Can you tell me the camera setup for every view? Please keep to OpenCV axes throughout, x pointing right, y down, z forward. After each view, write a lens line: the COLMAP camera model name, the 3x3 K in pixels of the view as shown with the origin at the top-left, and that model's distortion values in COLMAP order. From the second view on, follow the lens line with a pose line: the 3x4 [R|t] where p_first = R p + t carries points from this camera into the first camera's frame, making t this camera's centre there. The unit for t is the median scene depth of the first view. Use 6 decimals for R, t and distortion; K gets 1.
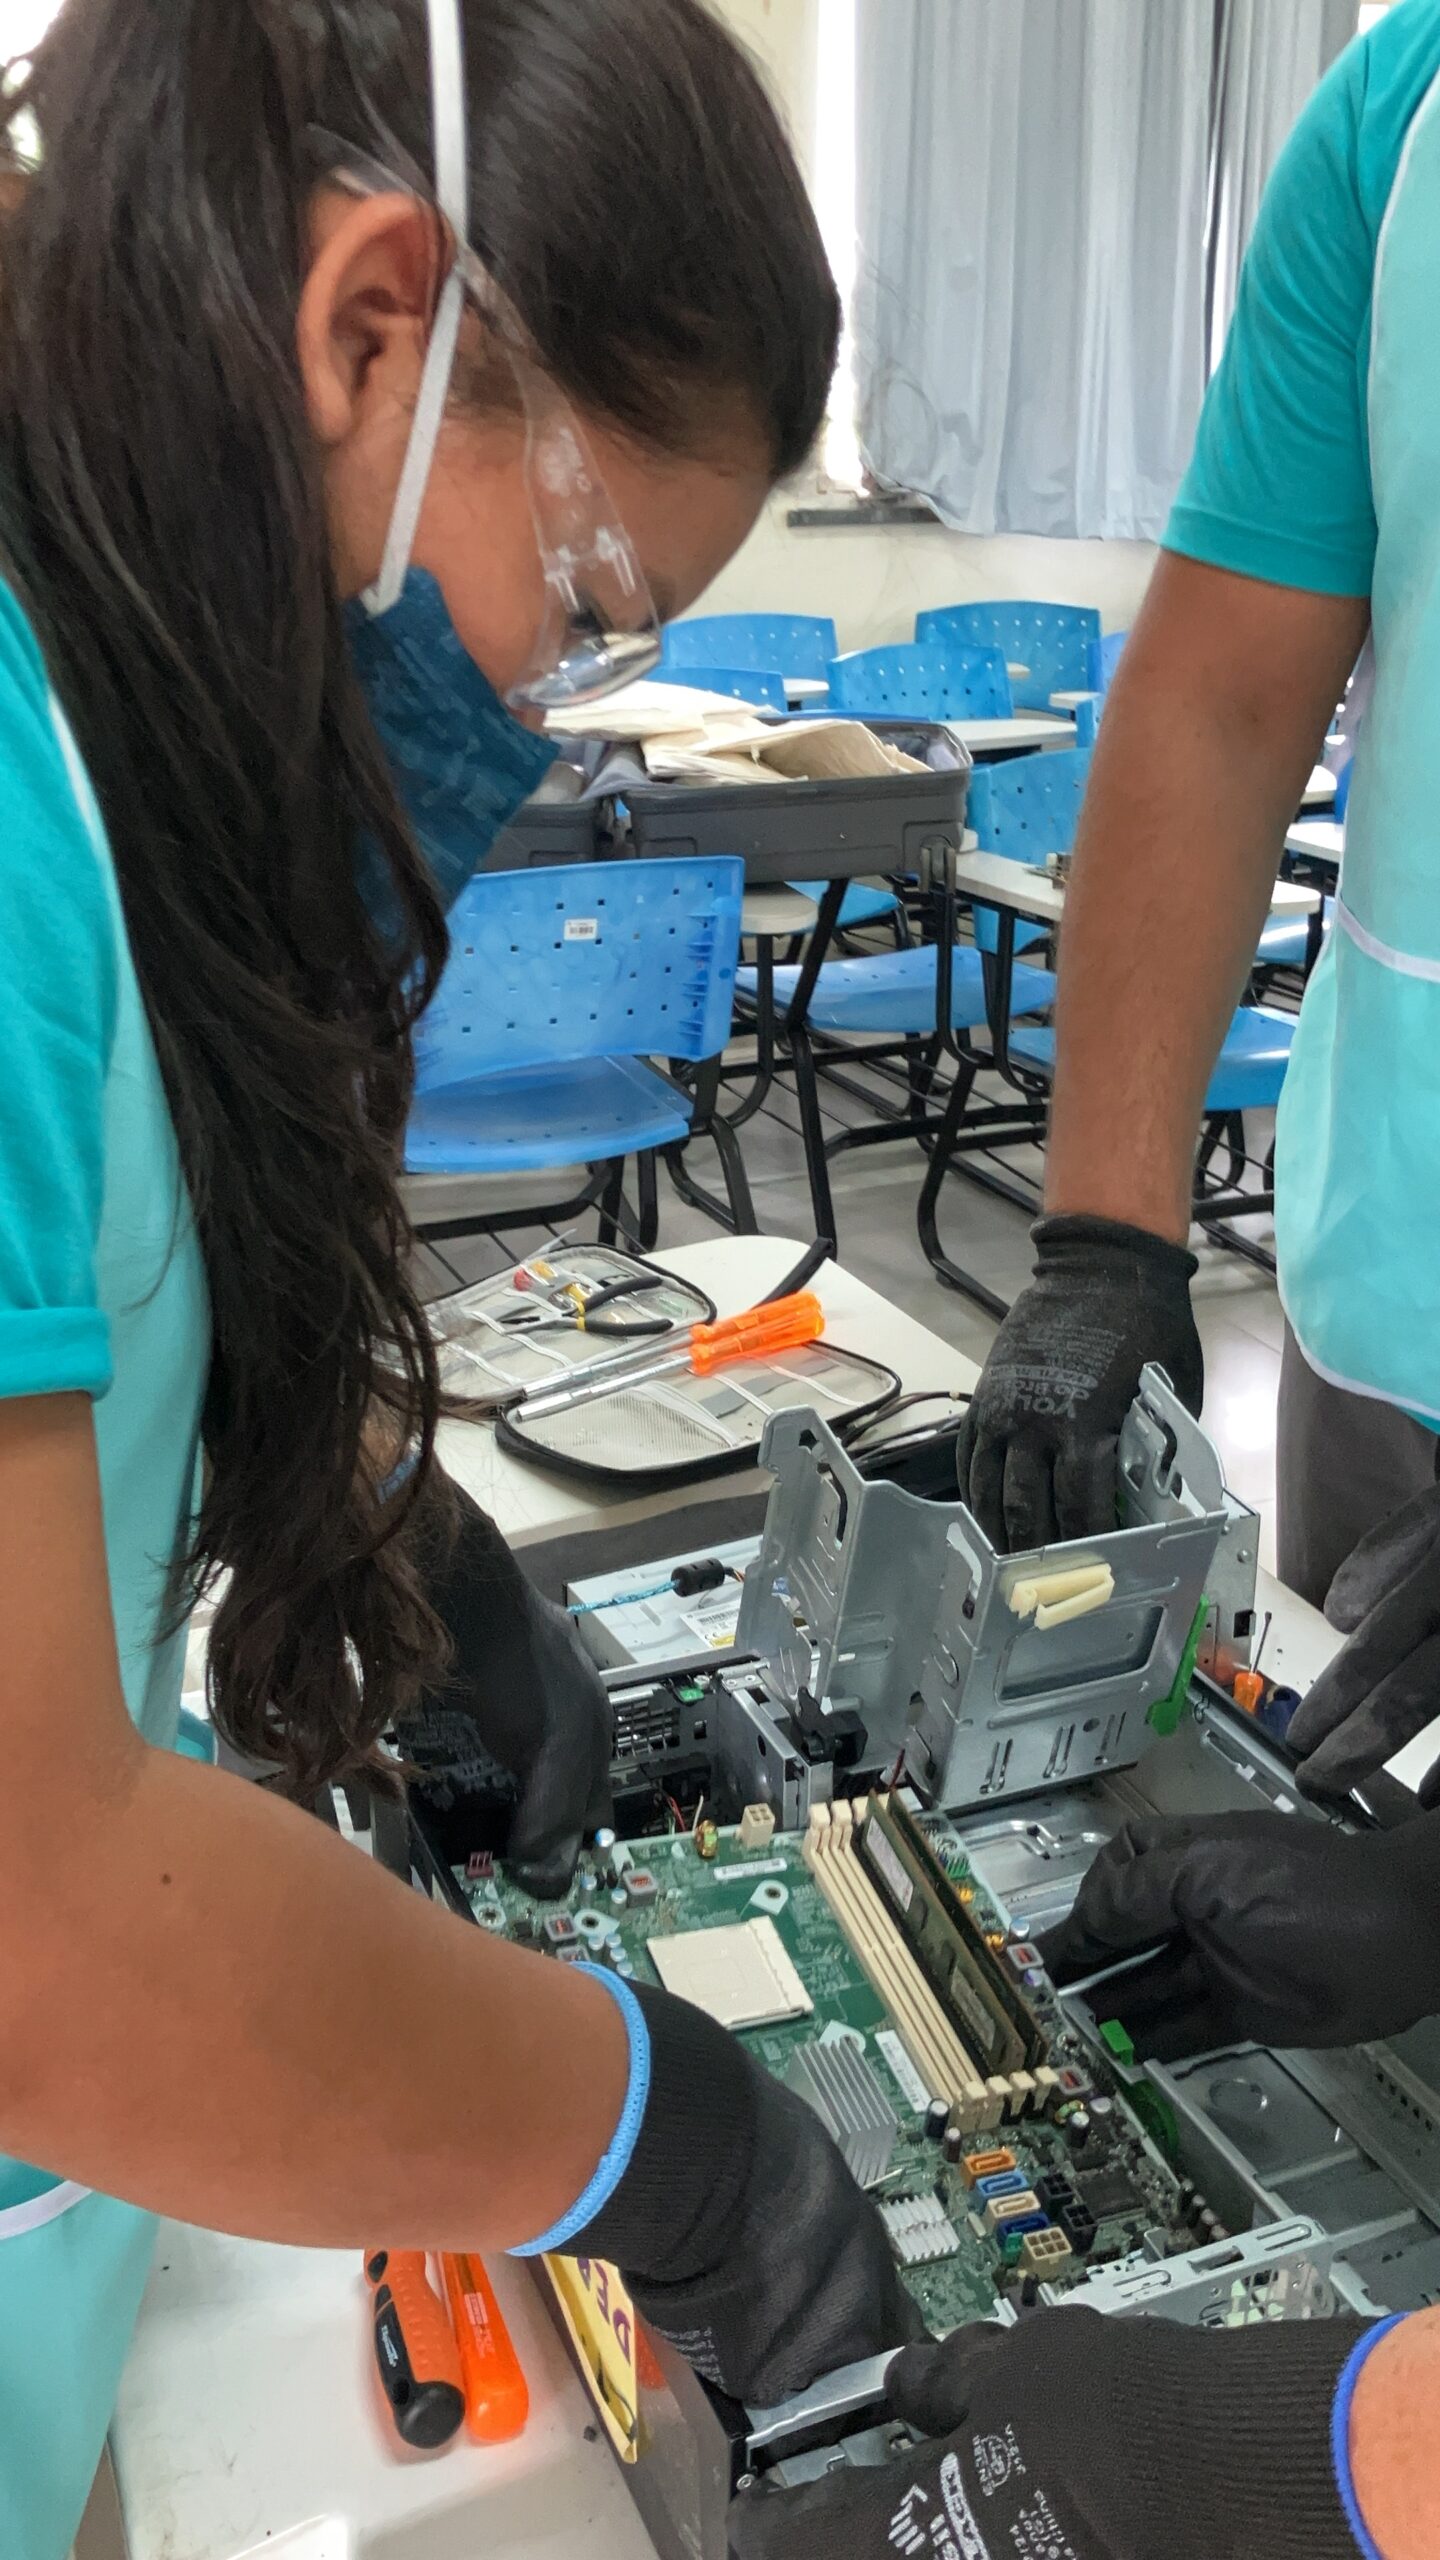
lens RADIAL K [[2476.3, 0, 741.9], [0, 2476.3, 1324.4], [0, 0, 1]] dist [0.040114, 0.000000]
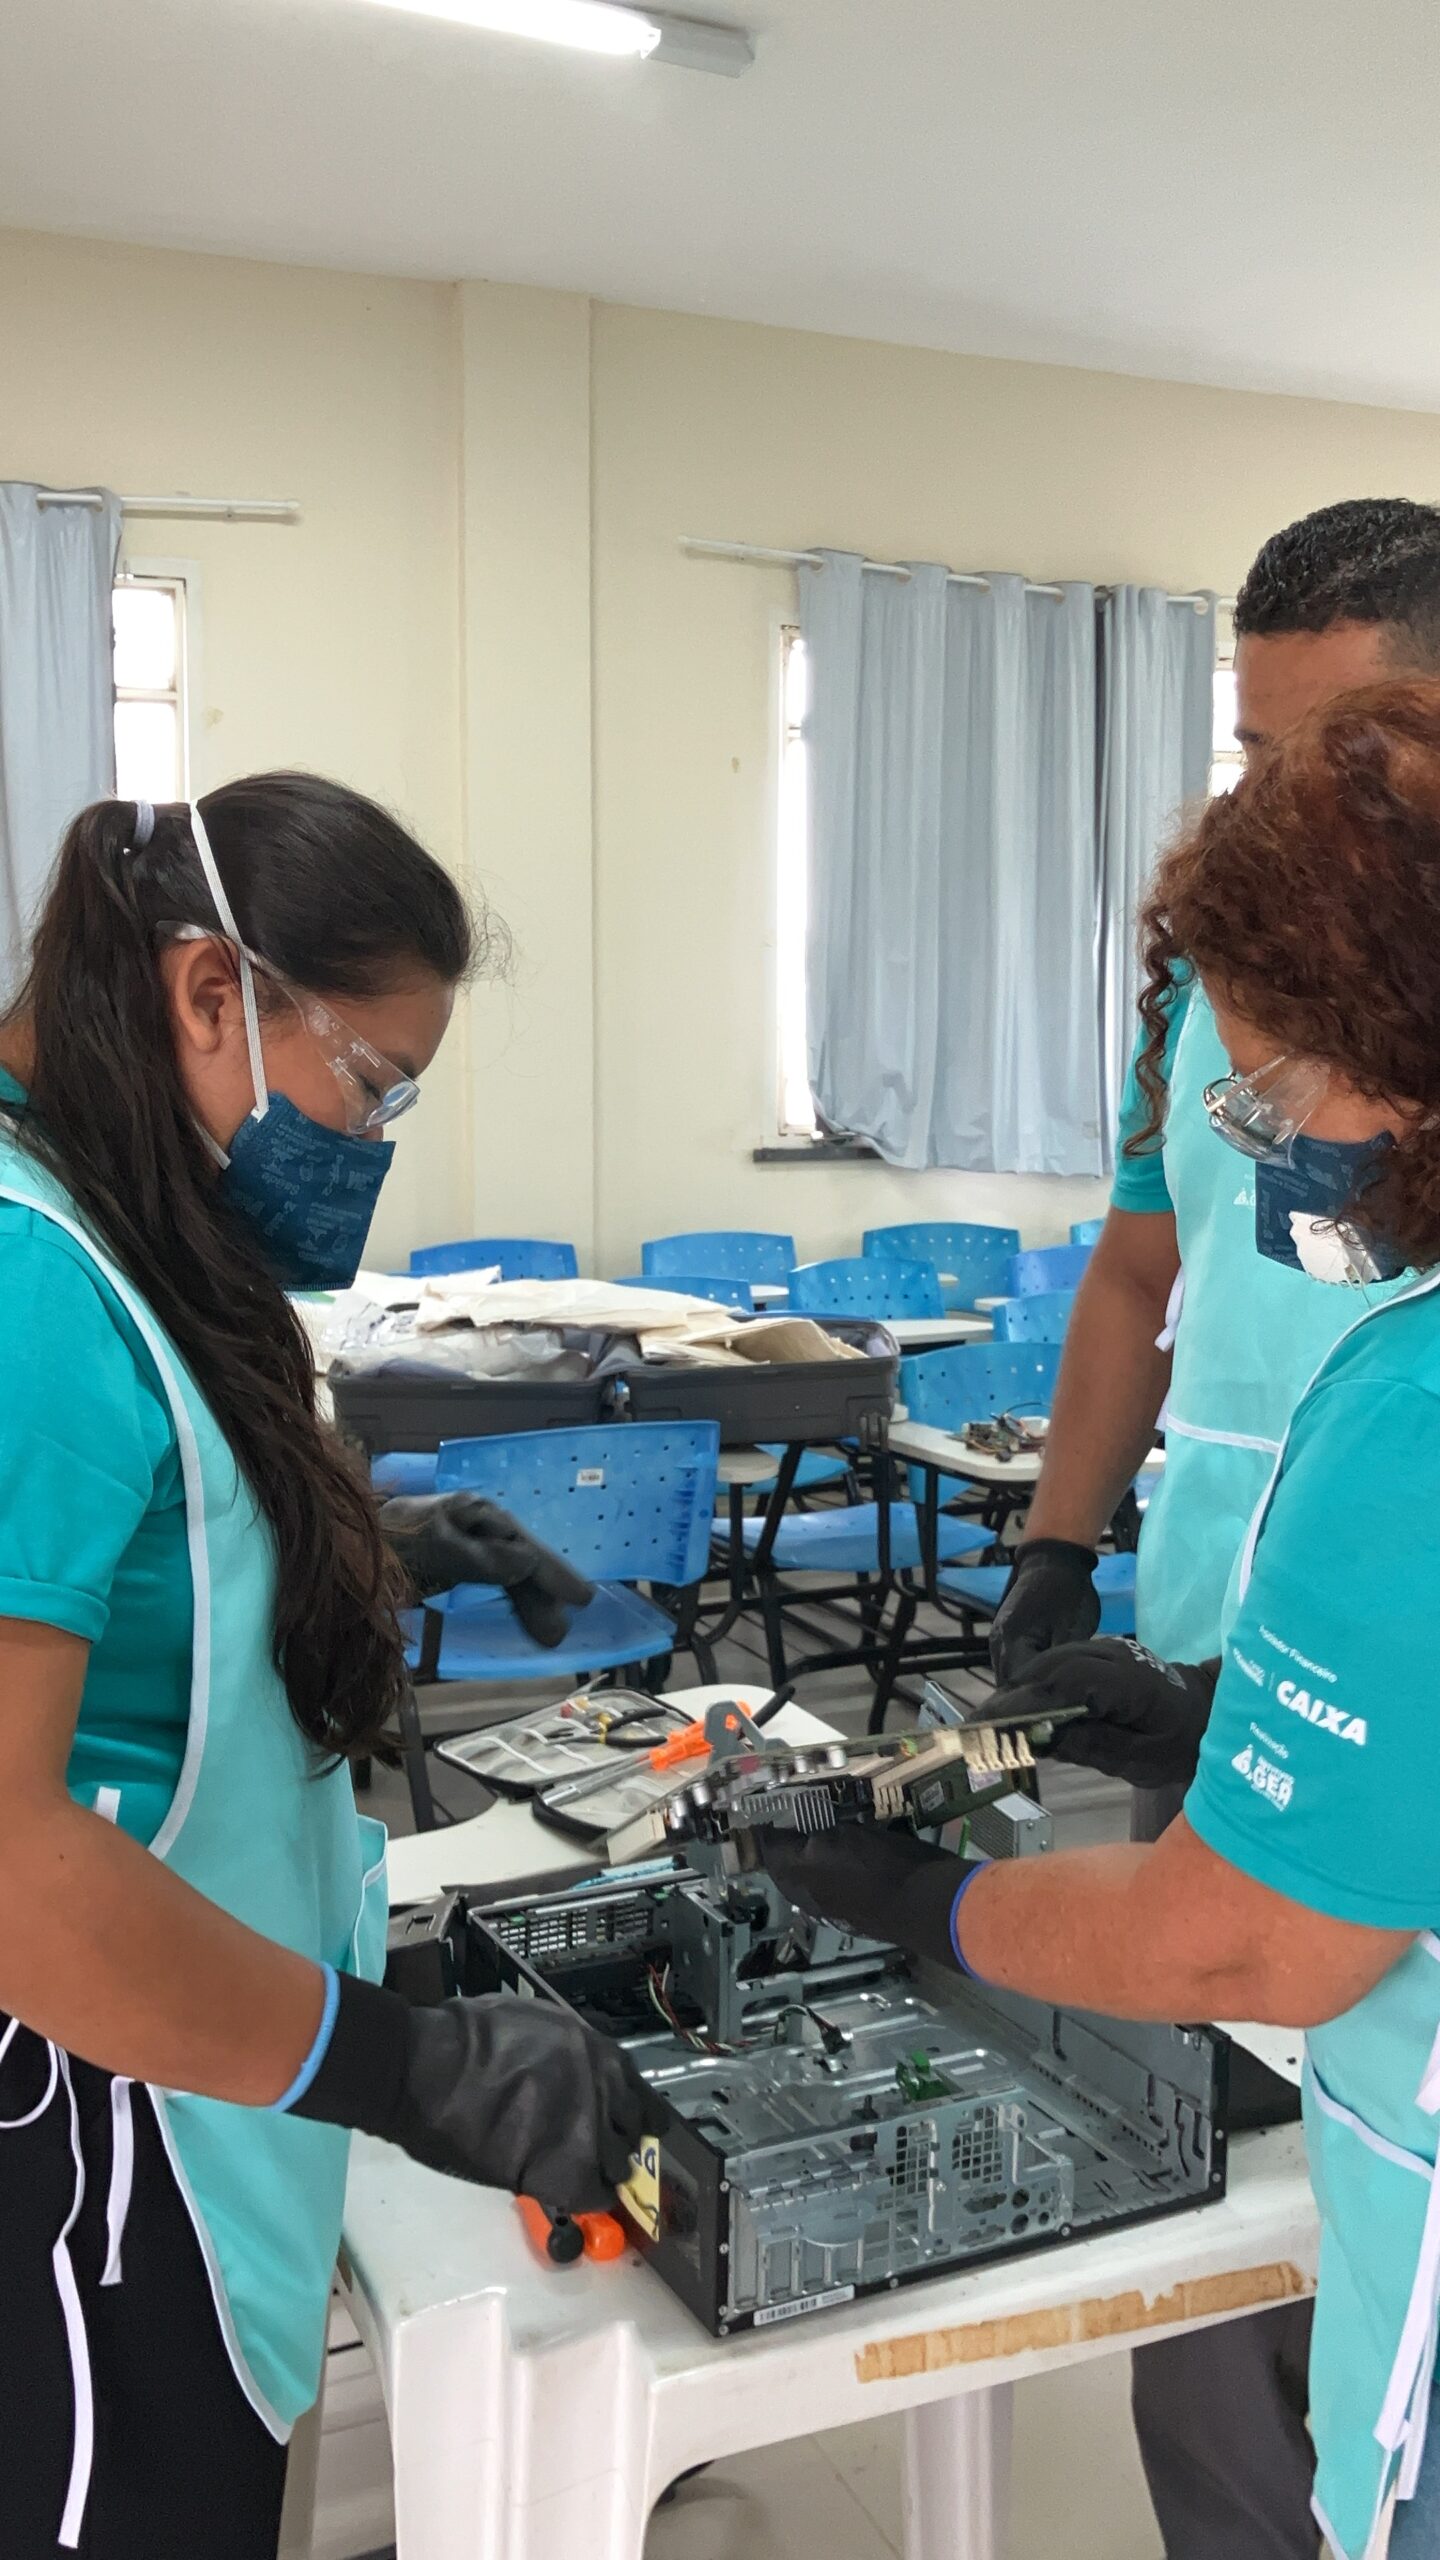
lens RADIAL K [[2476.3, 0, 721.1], [0, 2476.3, 1250.4], [0, 0, 1]] dist [0.040114, 0.000000]
pose [[0.999983, 0.002835, 0.005152, -0.004654], [-0.001367, 0.964177, -0.265255, 0.056241], [-0.005720, 0.265243, 0.964165, -0.216979]]
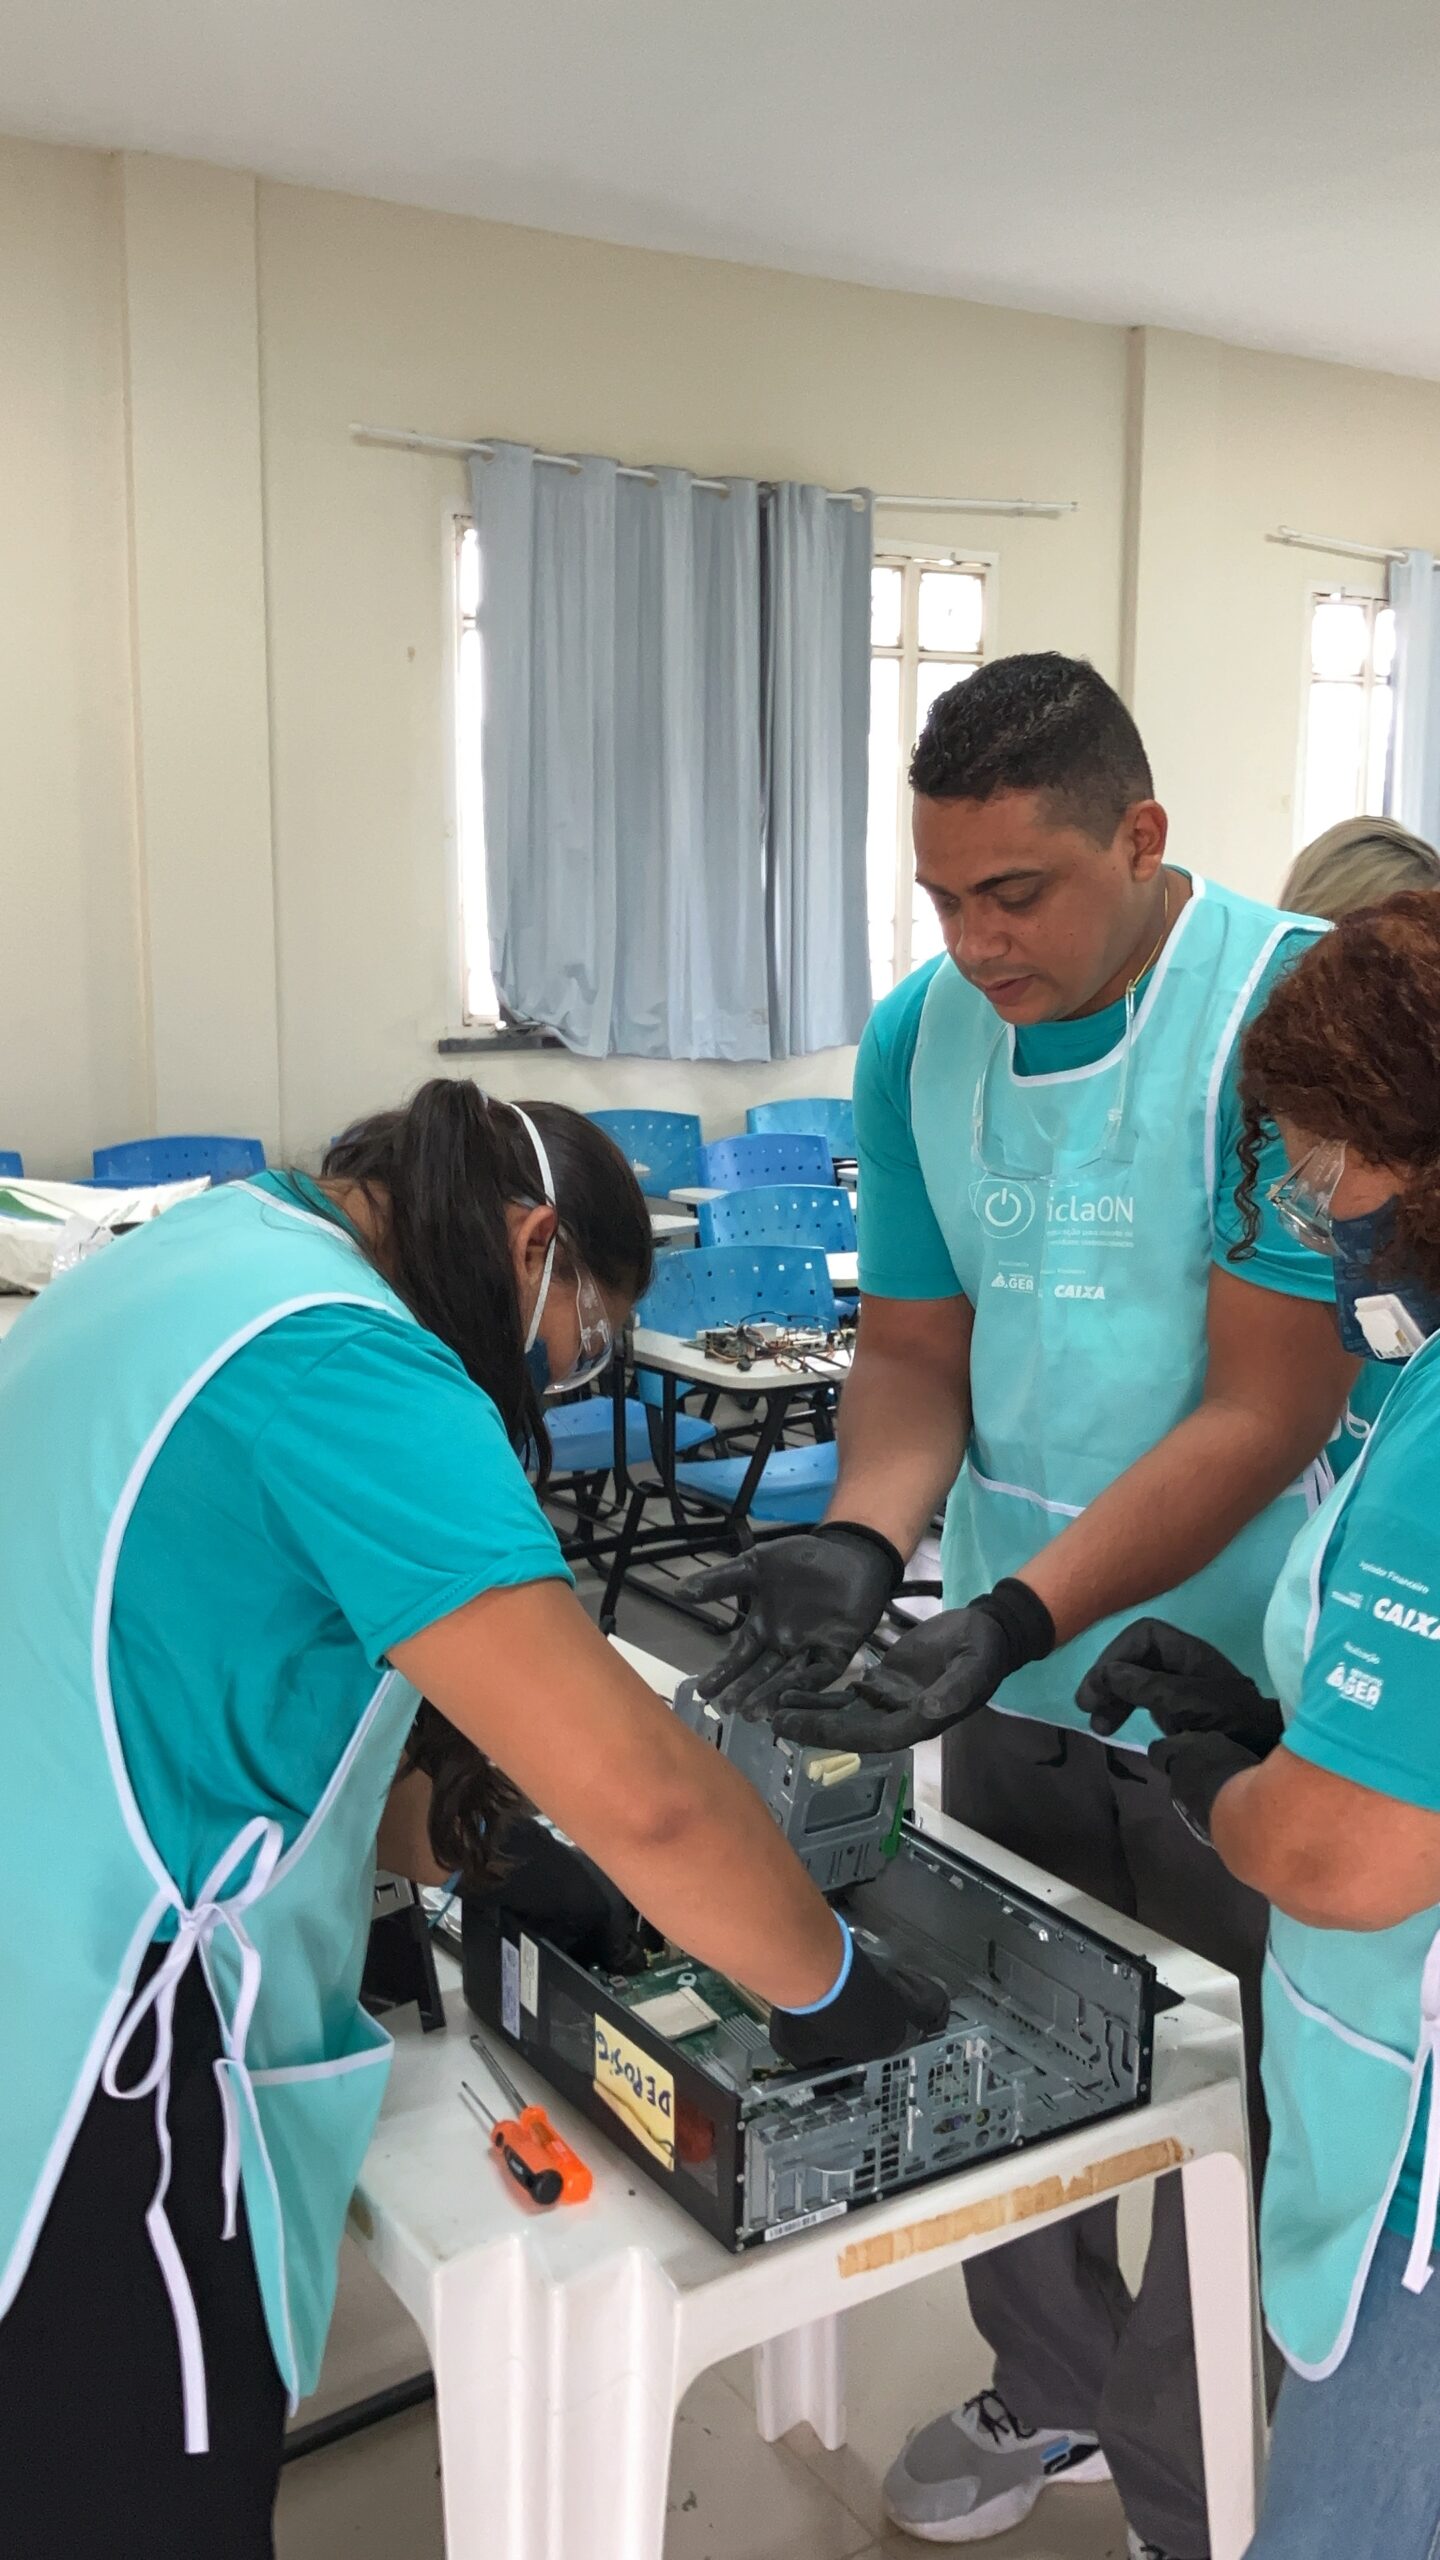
lens RADIAL K [[2476.3, 0, 747.0], [0, 2476.3, 1228.7], [0, 0, 1]] dist [0.040114, 0.000000]
pose [[0.984655, -0.021648, 0.173164, -0.076729], [0.057591, 0.976995, -0.205338, 0.026891], [-0.164735, 0.212160, 0.963250, -0.272766]]
